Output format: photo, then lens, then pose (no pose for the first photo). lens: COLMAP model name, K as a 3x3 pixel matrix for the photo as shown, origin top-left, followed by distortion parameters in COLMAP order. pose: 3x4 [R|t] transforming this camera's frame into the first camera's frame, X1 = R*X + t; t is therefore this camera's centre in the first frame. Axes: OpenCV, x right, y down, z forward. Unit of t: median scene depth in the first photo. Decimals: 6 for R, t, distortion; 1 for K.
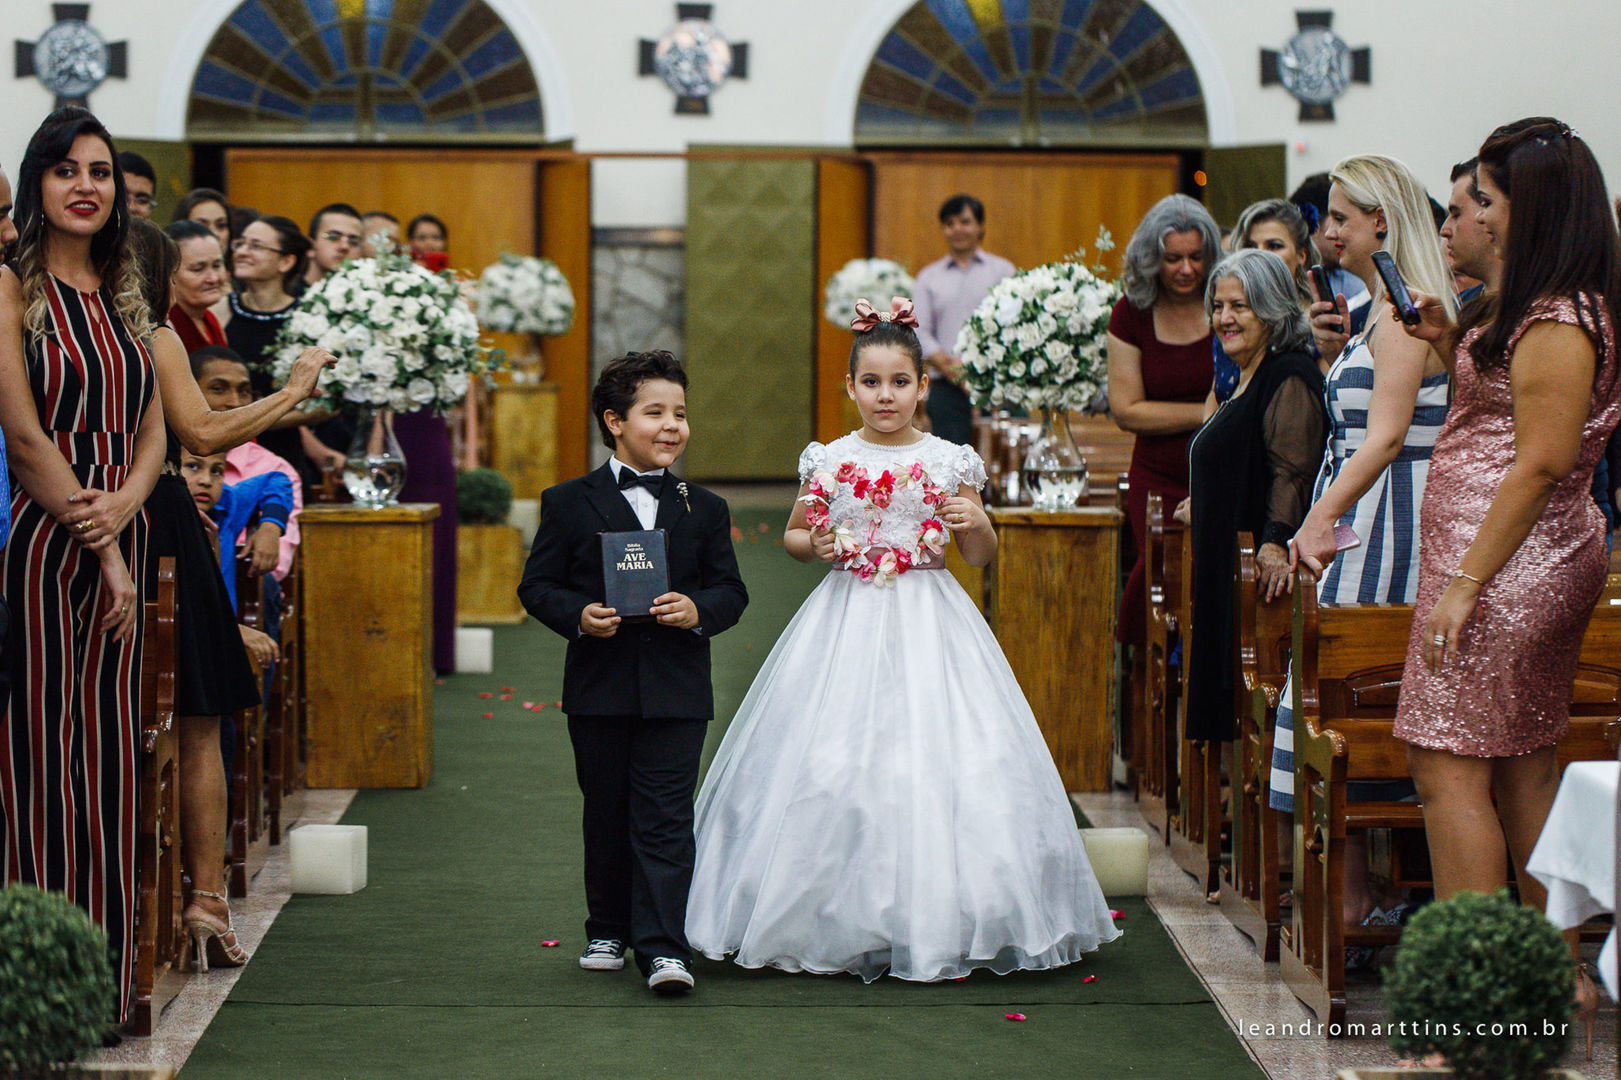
lens RADIAL K [[4427.7, 0, 844.1], [0, 4427.7, 538.8], [0, 0, 1]] dist [-0.180034, 3.414949]
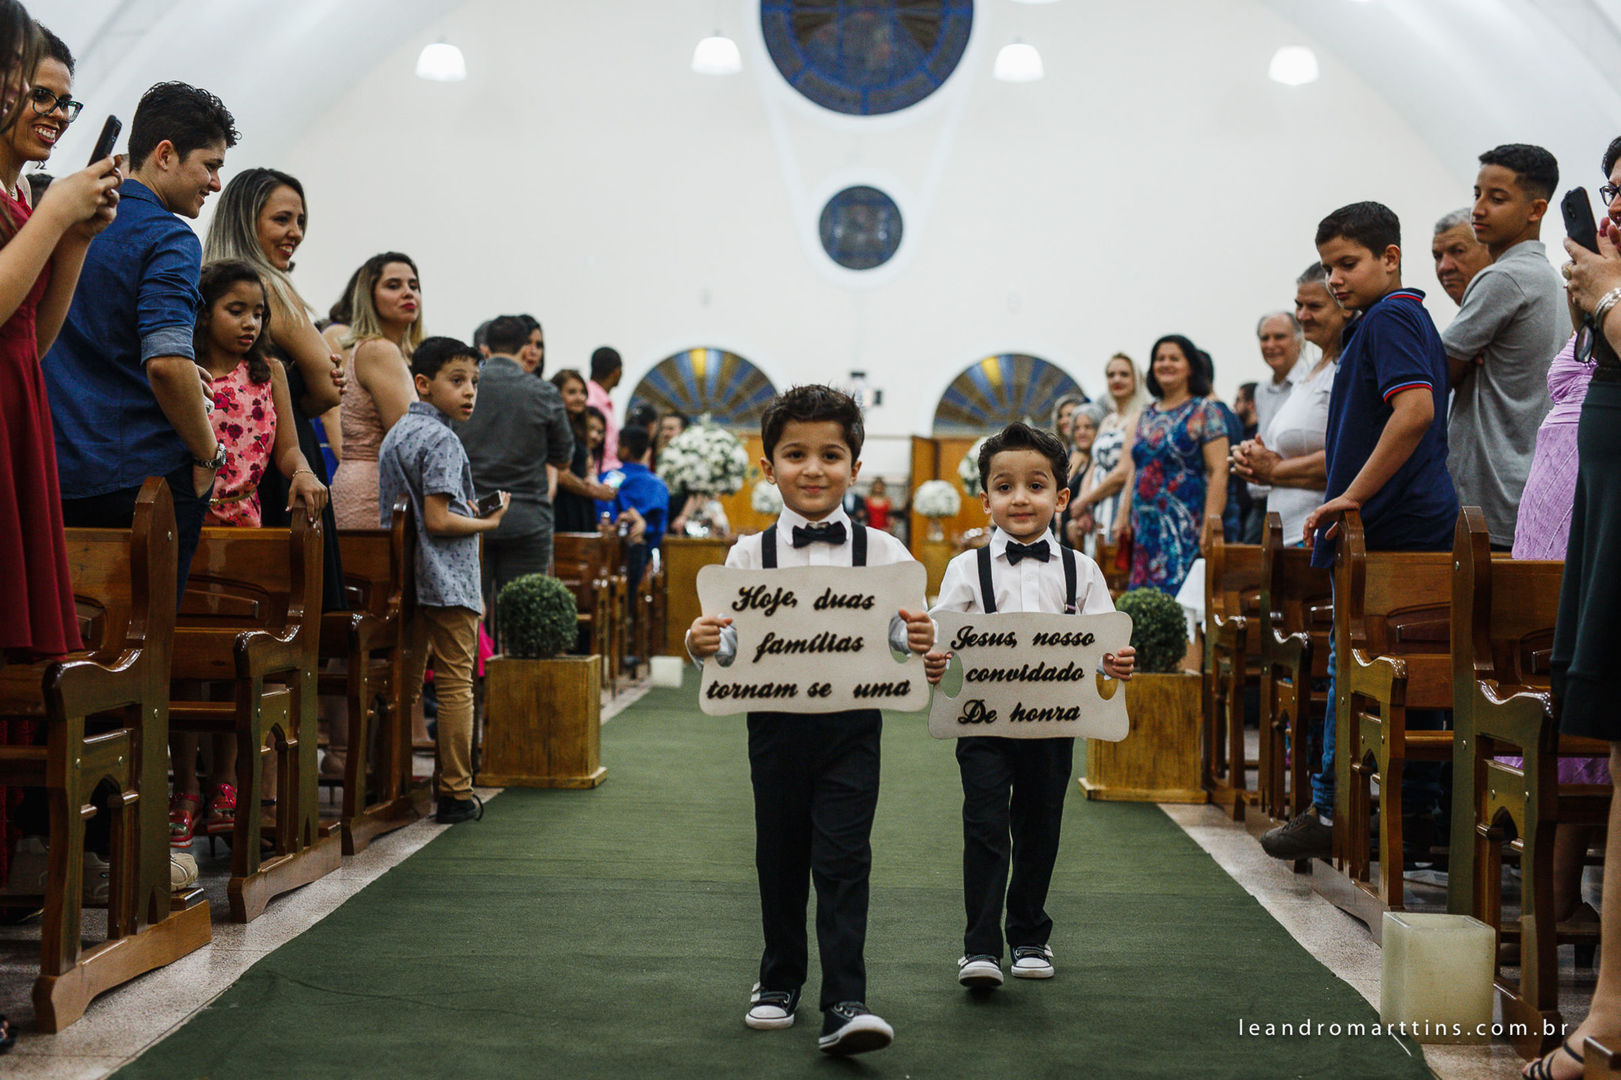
lens RADIAL K [[2126.2, 0, 810.5], [0, 2126.2, 540.0], [0, 0, 1]] dist [0.007439, -0.002139]
pose [[0.998102, 0.013358, -0.060108, 0.014888], [-0.017102, 0.997917, -0.062209, 0.060543], [0.059152, 0.063118, 0.996252, -0.072165]]
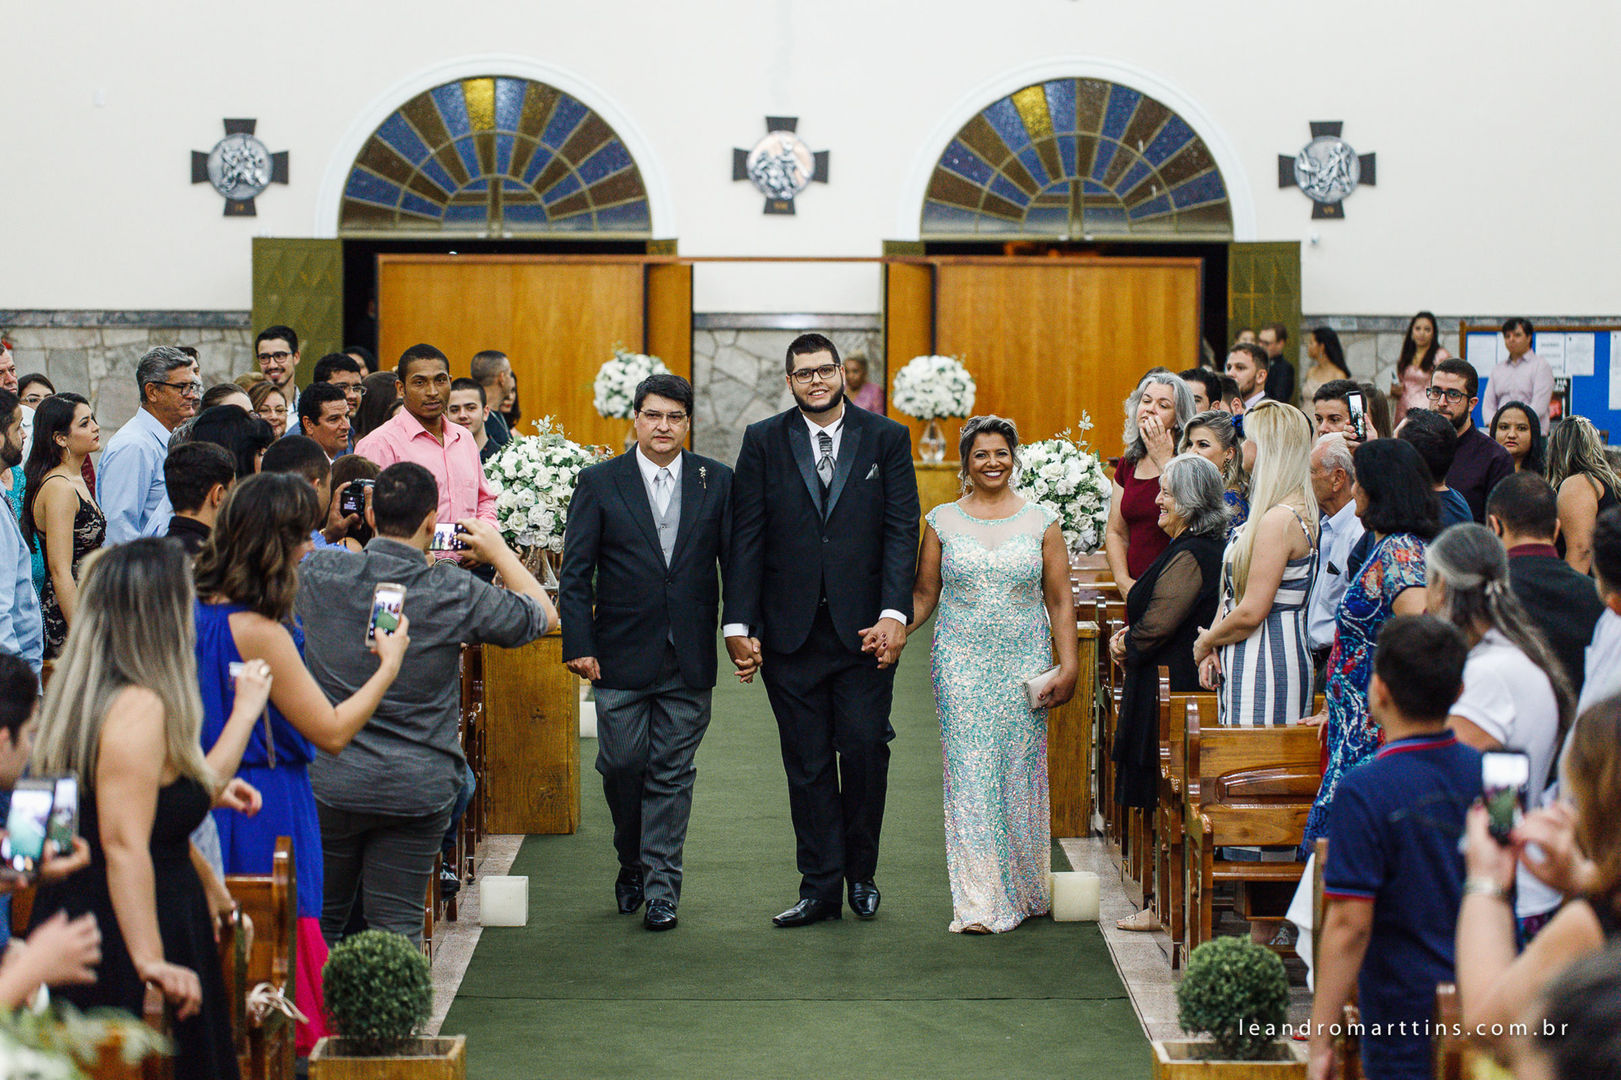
lens RADIAL K [[4427.7, 0, 844.1], [0, 4427.7, 538.8], [0, 0, 1]] dist [-0.180034, 3.414949]
pose [[0.999785, 0.000536, -0.020720, 0.013953], [-0.000459, 0.999993, 0.003711, -0.037639], [0.020722, -0.003701, 0.999778, -0.332905]]
